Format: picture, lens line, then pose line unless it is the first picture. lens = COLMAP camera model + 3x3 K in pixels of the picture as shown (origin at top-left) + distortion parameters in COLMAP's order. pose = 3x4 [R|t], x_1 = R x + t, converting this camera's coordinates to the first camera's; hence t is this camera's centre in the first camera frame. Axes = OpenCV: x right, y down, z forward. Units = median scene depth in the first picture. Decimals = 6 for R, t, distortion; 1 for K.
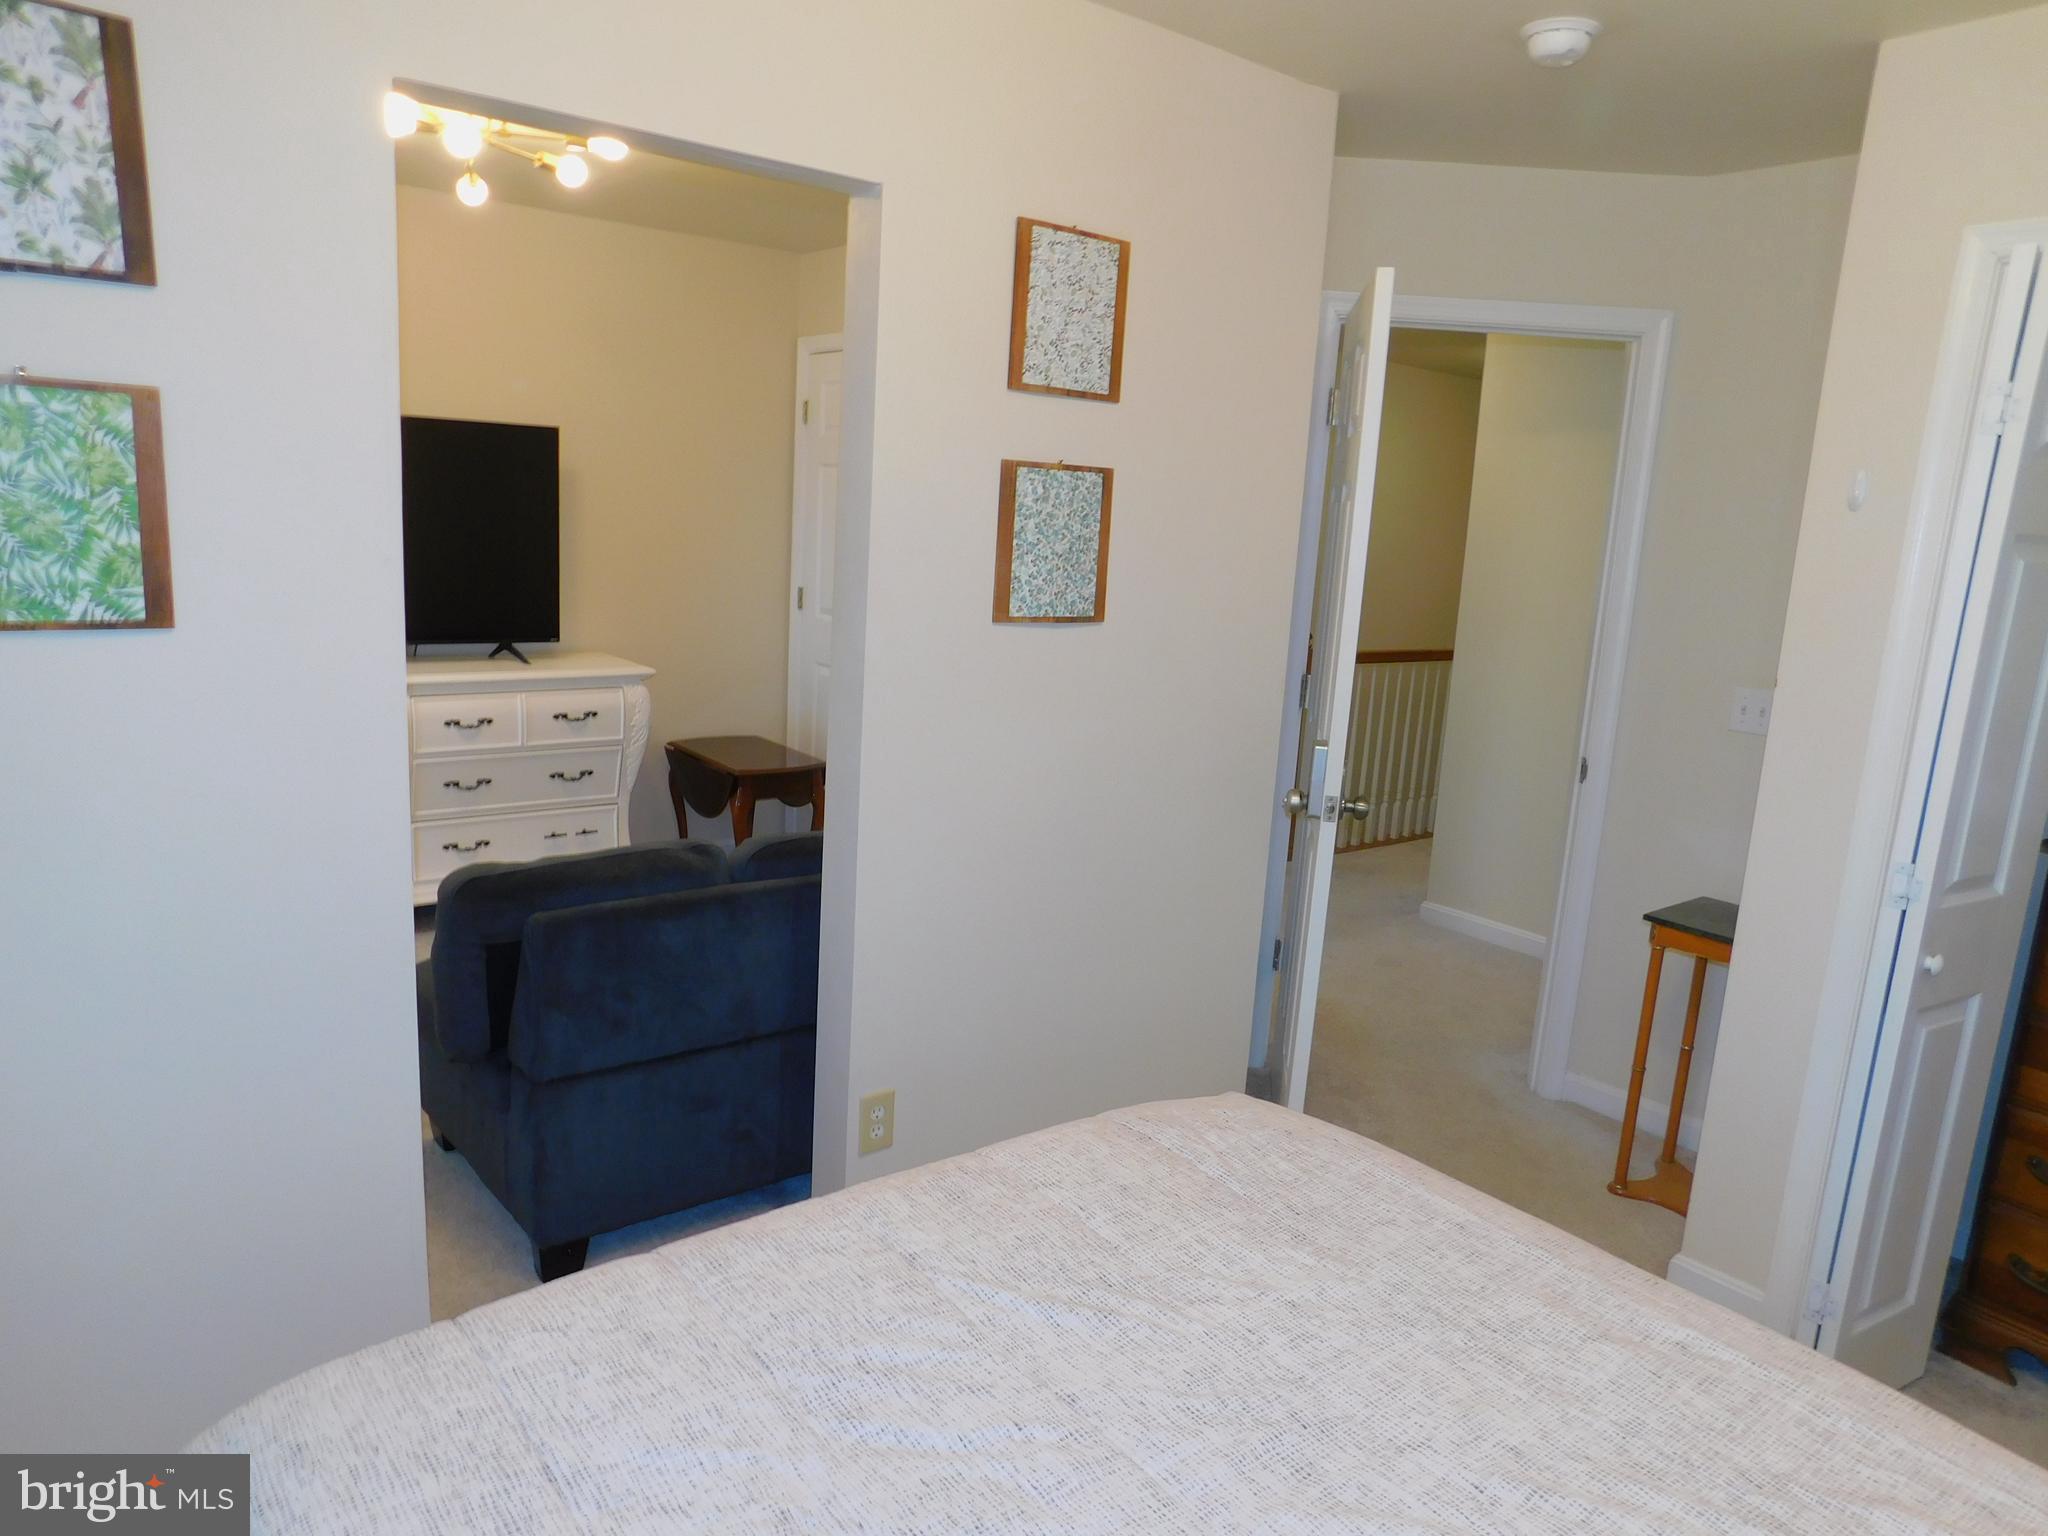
lens RADIAL K [[1340.7, 0, 1022.1], [0, 1340.7, 757.4], [0, 0, 1]] dist [-0.074247, 0.053631]
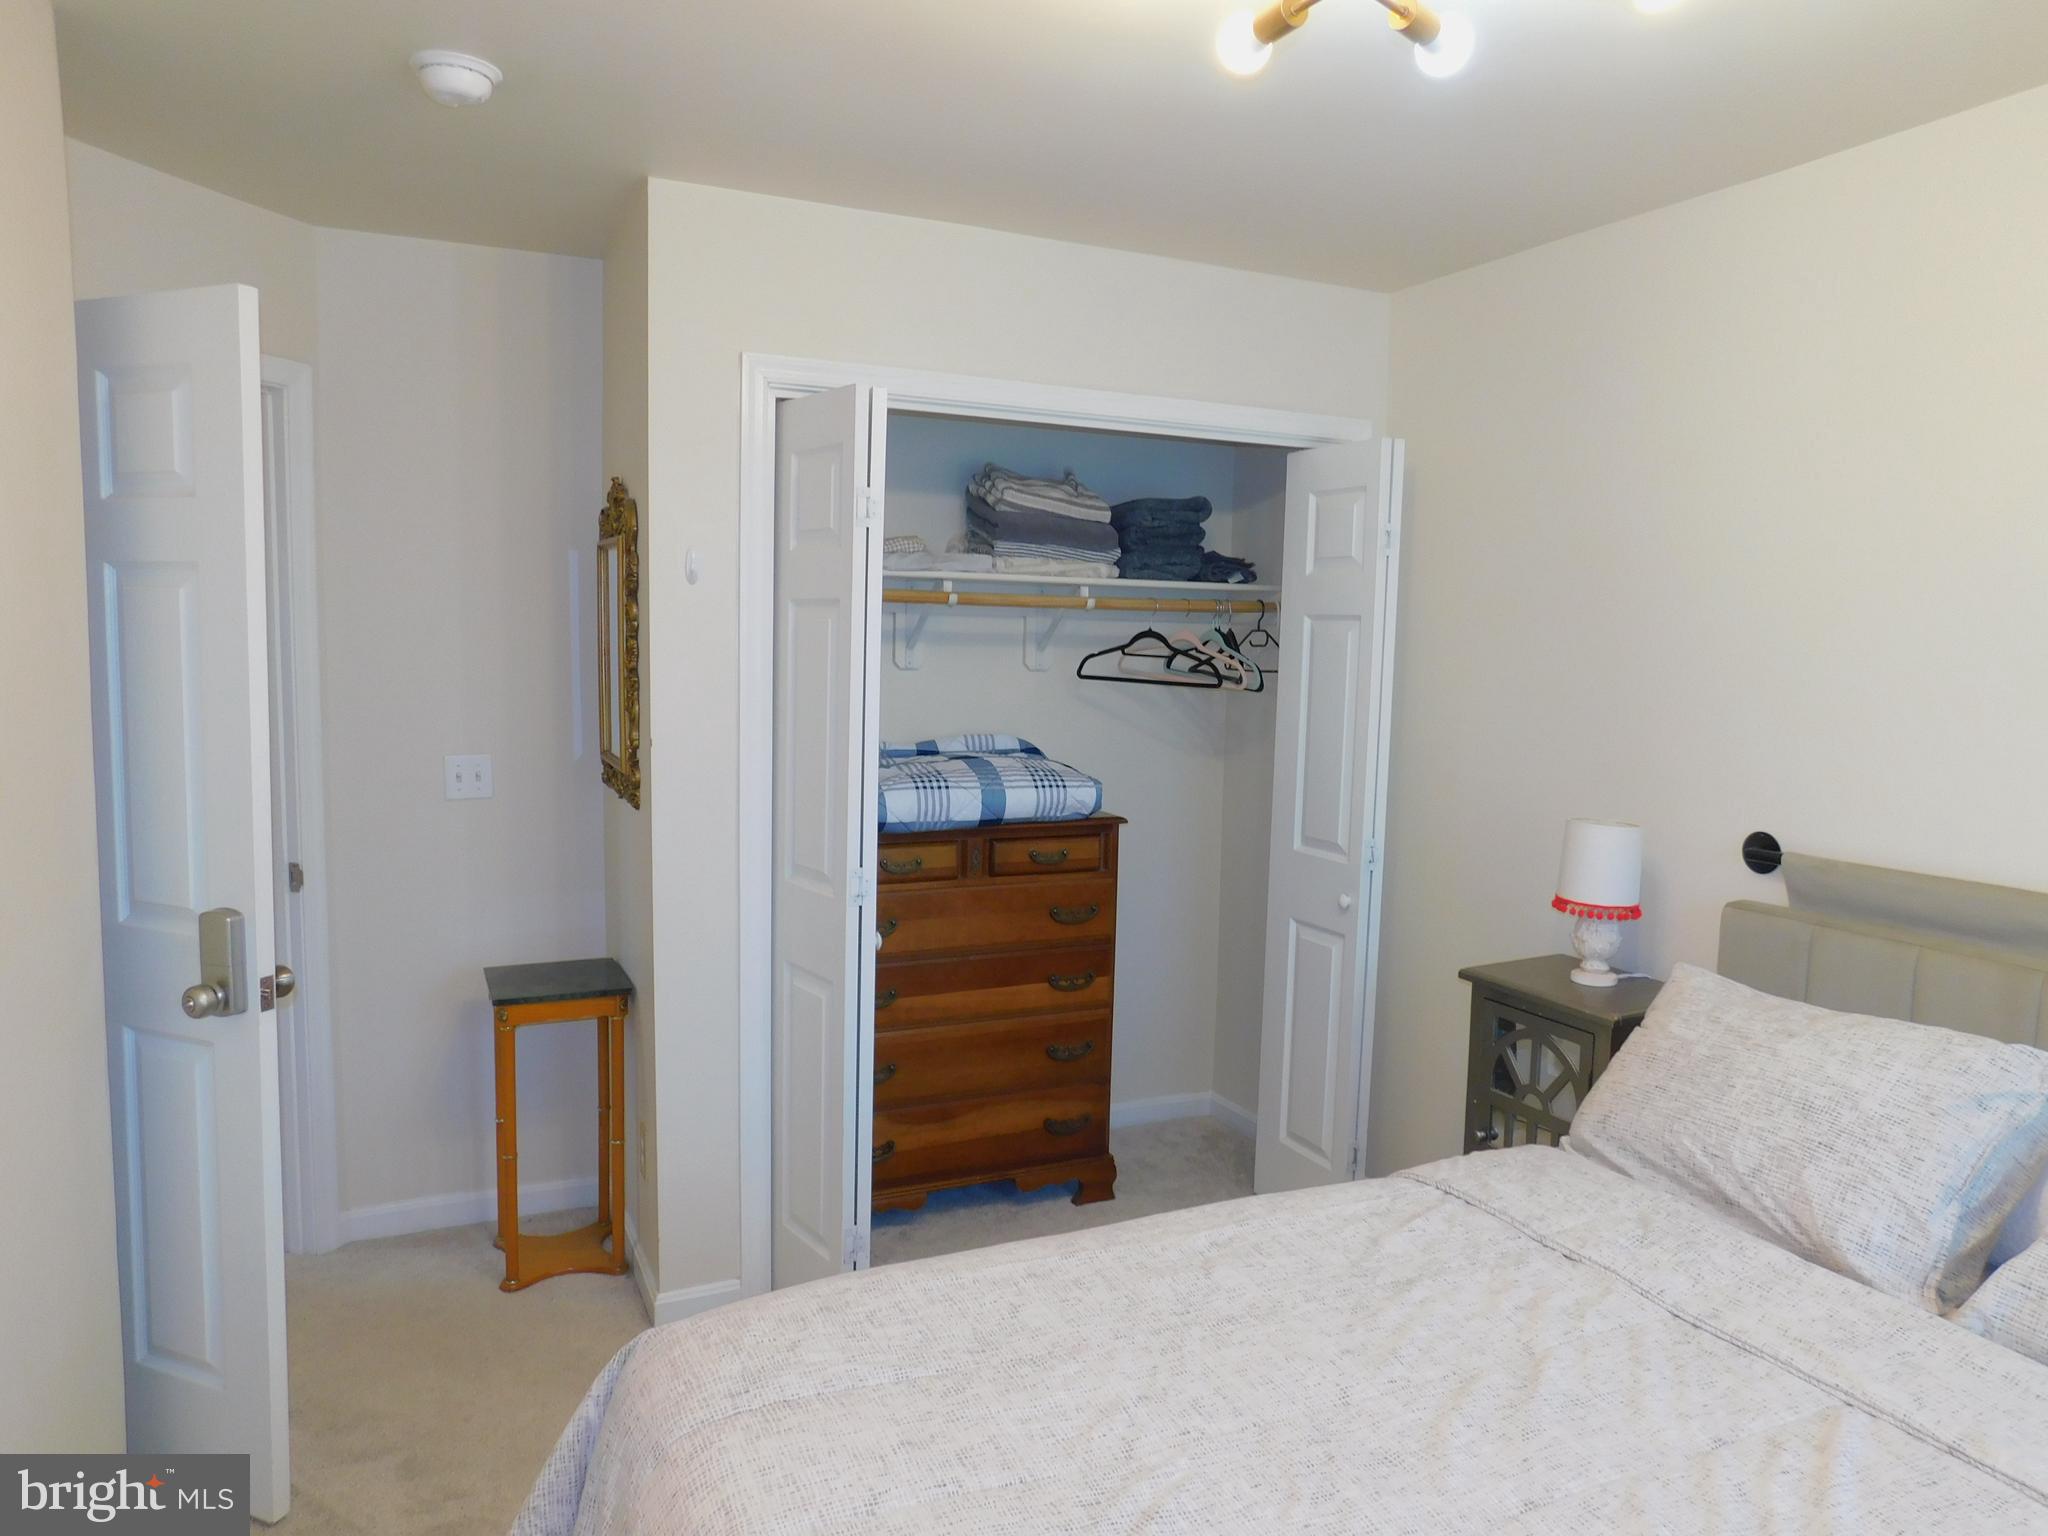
lens RADIAL K [[1340.7, 0, 1022.1], [0, 1340.7, 757.4], [0, 0, 1]] dist [-0.074247, 0.053631]
pose [[0.256046, -0.150459, 0.954883, -0.436369], [0.180118, 0.977939, 0.105794, -0.116341], [-0.949736, 0.144903, 0.277498, 0.451903]]
